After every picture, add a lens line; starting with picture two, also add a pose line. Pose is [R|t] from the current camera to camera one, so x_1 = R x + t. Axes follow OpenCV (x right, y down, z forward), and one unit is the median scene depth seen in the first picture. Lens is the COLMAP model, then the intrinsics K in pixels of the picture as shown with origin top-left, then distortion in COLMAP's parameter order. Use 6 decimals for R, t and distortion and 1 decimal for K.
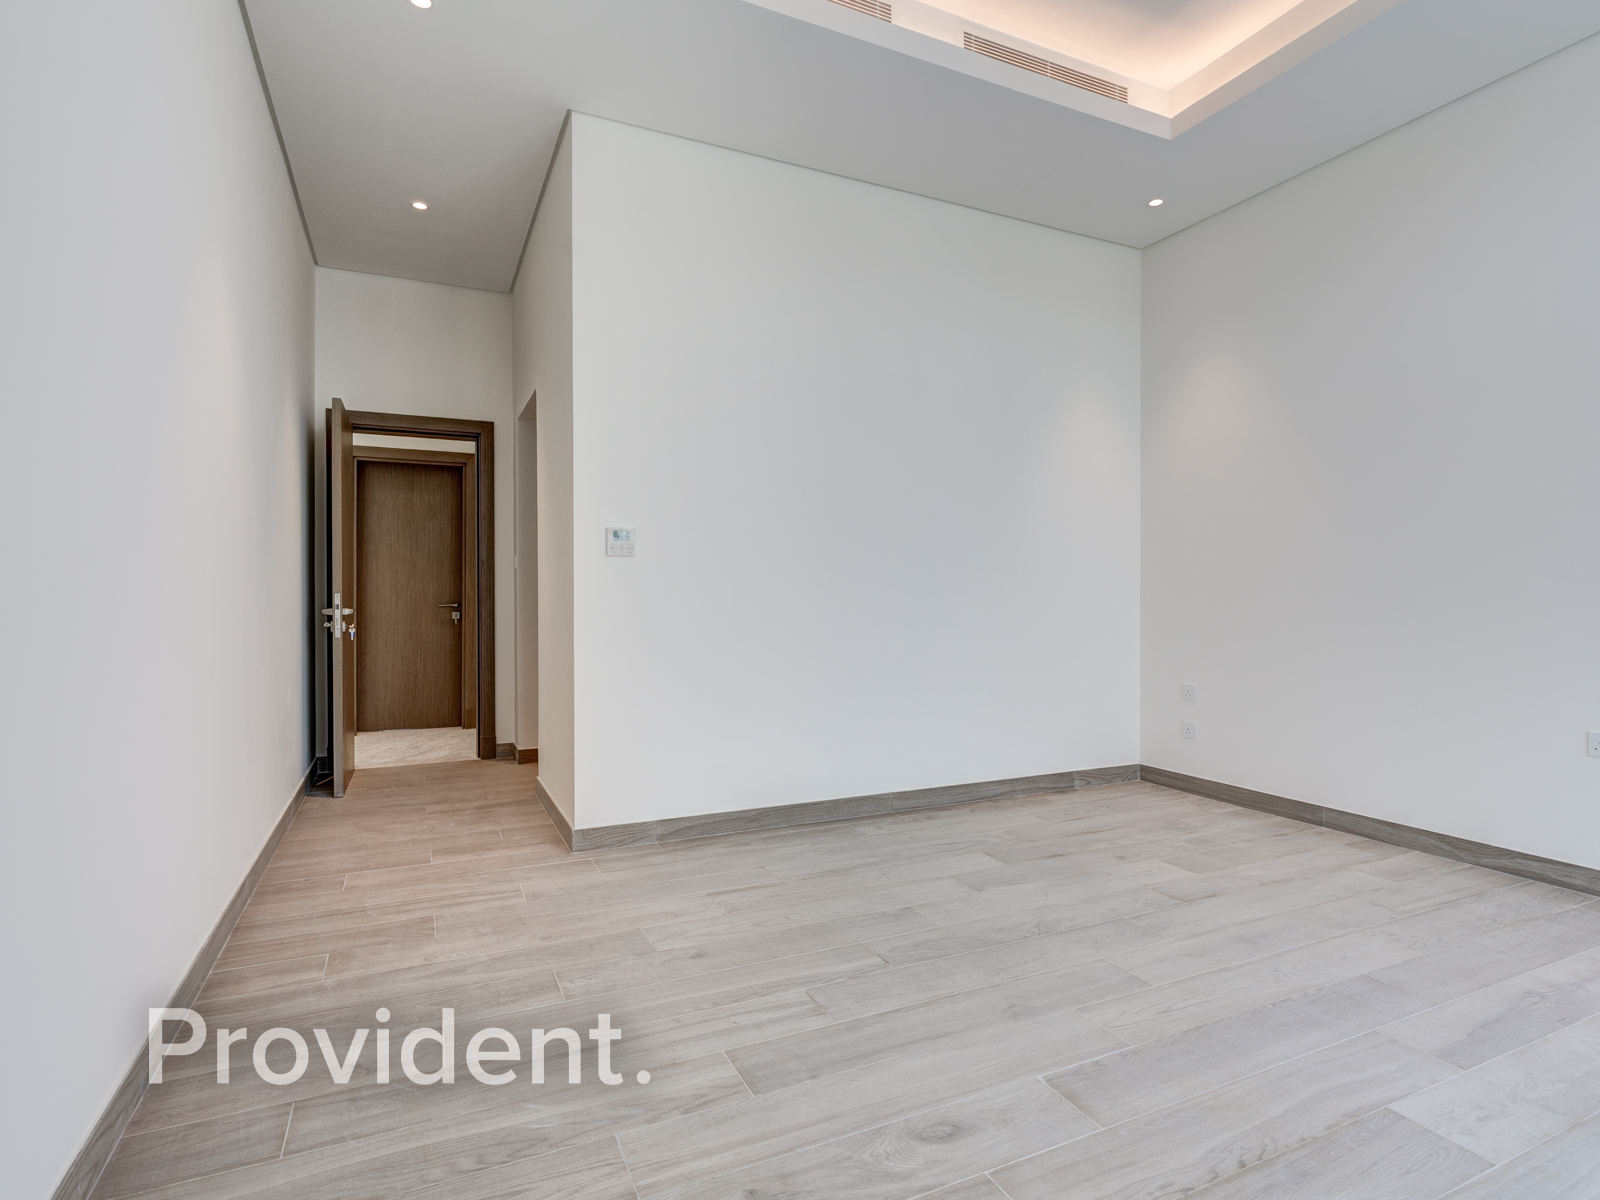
lens RADIAL K [[824.6, 0, 792.4], [0, 824.6, 597.5], [0, 0, 1]] dist [-0.002400, 0.000305]
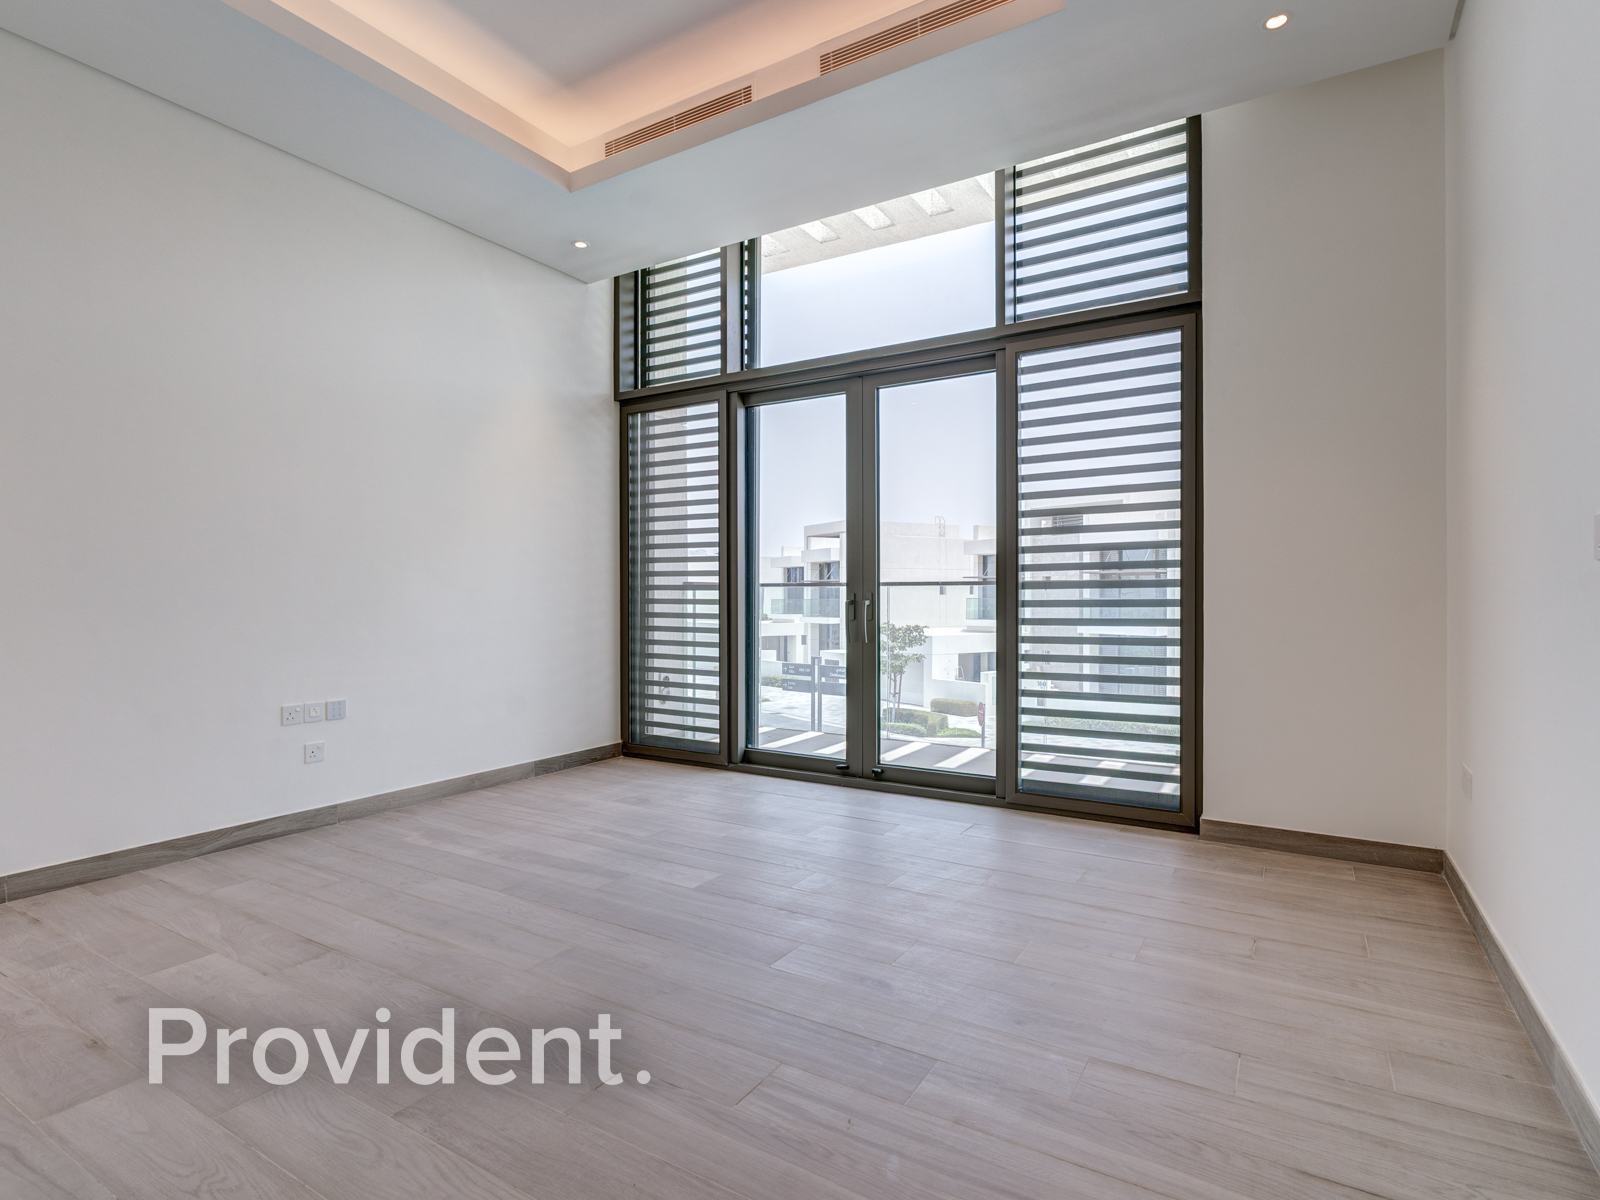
lens RADIAL K [[824.6, 0, 792.4], [0, 824.6, 597.5], [0, 0, 1]] dist [-0.002400, 0.000305]
pose [[-0.550963, -0.002341, 0.834526, -0.503869], [0.003539, 0.999981, 0.005141, -0.006265], [-0.834522, 0.005786, -0.550944, 1.046198]]
